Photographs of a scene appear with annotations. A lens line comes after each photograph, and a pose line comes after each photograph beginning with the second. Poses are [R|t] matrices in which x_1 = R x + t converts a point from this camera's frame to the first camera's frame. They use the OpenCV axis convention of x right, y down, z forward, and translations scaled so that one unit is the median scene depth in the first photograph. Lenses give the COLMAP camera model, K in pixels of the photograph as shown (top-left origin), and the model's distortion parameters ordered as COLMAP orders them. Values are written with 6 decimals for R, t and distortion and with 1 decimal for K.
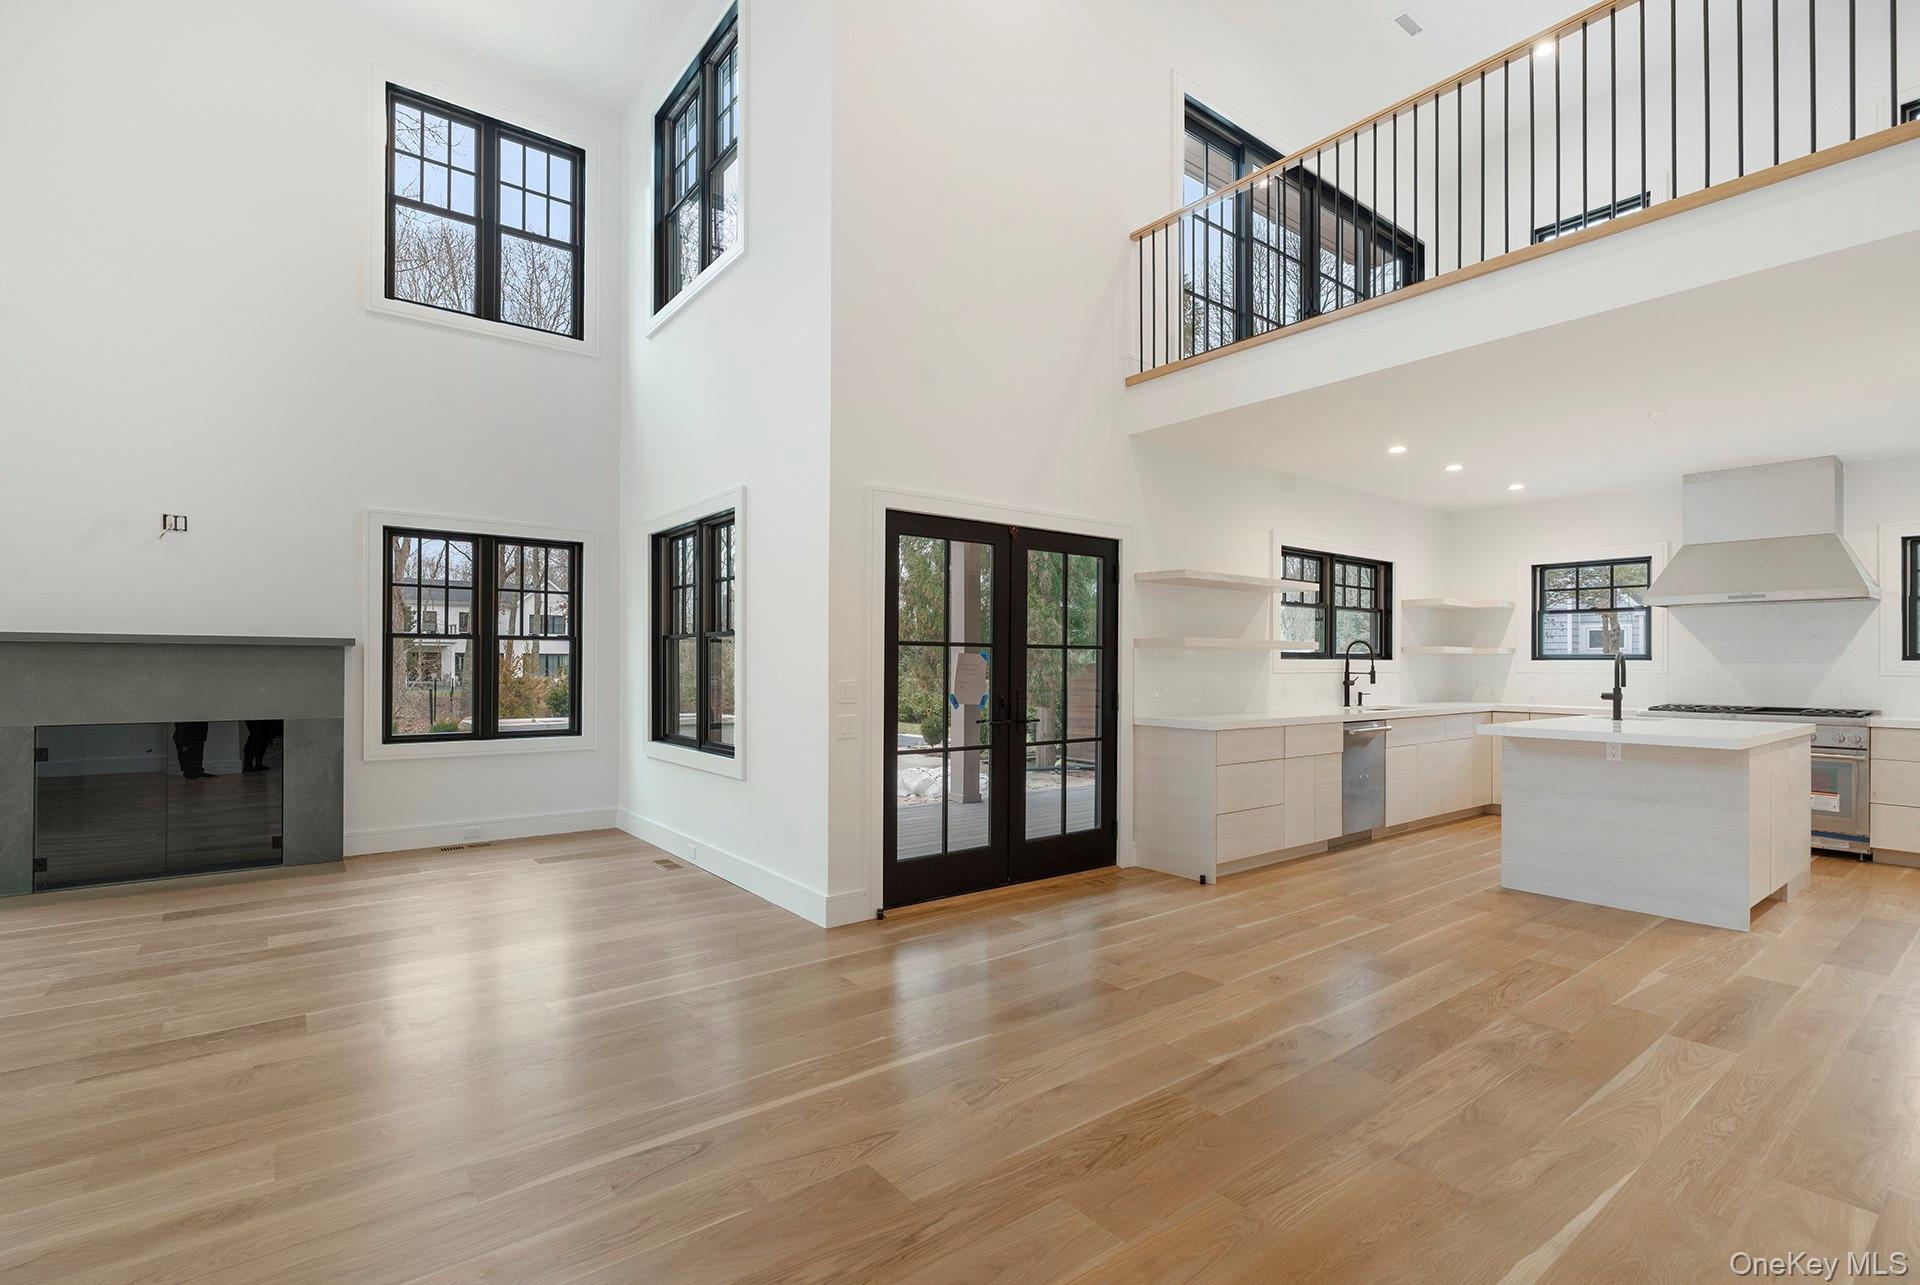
lens RADIAL K [[887.1, 0, 966.3], [0, 887.1, 659.5], [0, 0, 1]] dist [0.001447, 0.000240]
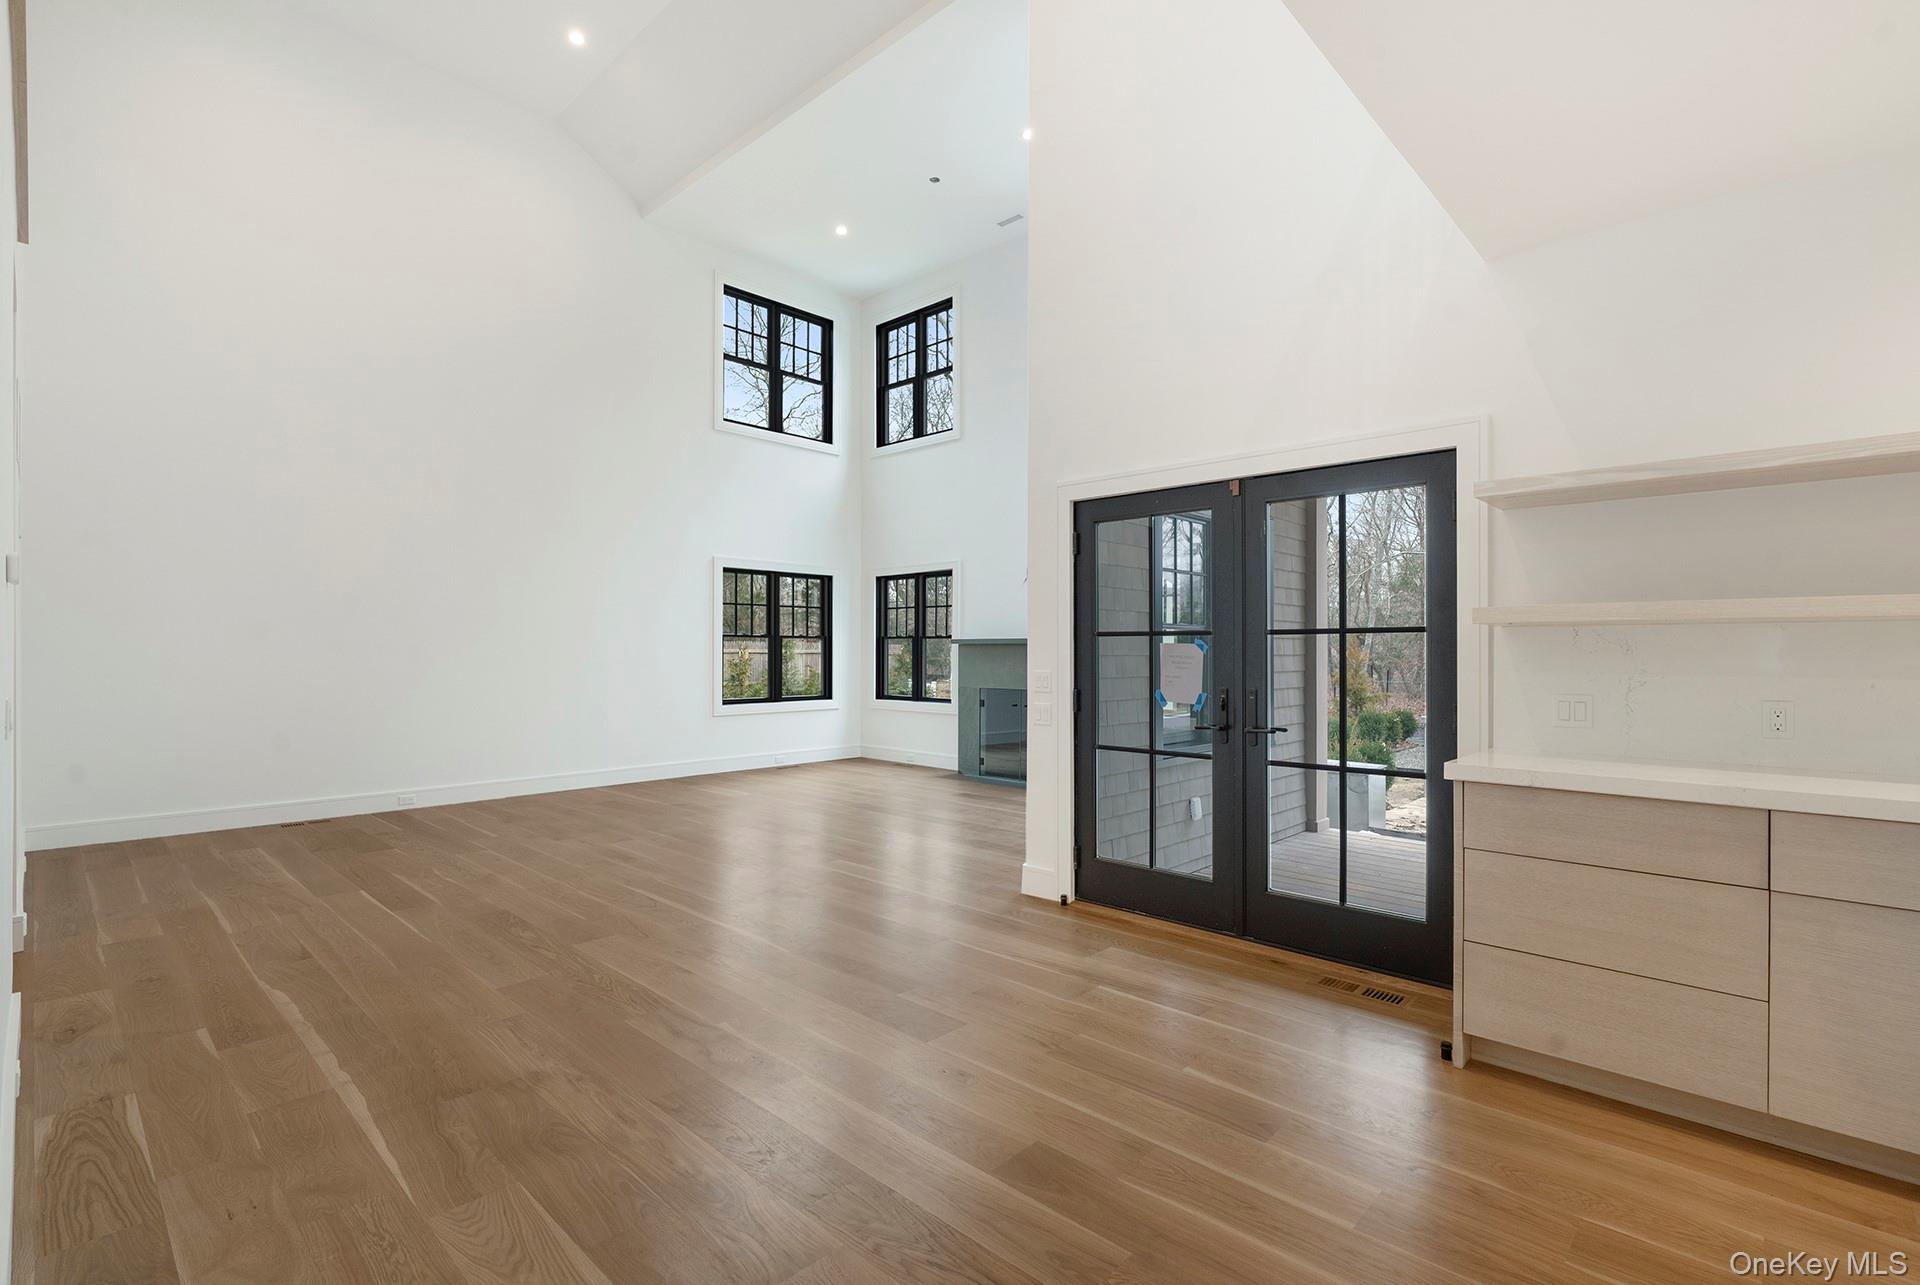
lens RADIAL K [[887.1, 0, 956.9], [0, 887.1, 645.8], [0, 0, 1]] dist [0.001447, 0.000240]
pose [[0.135198, -0.011111, -0.990756, 1.011731], [0.004453, 0.999934, -0.010606, 0.004936], [0.990809, -0.002978, 0.135239, 0.830141]]
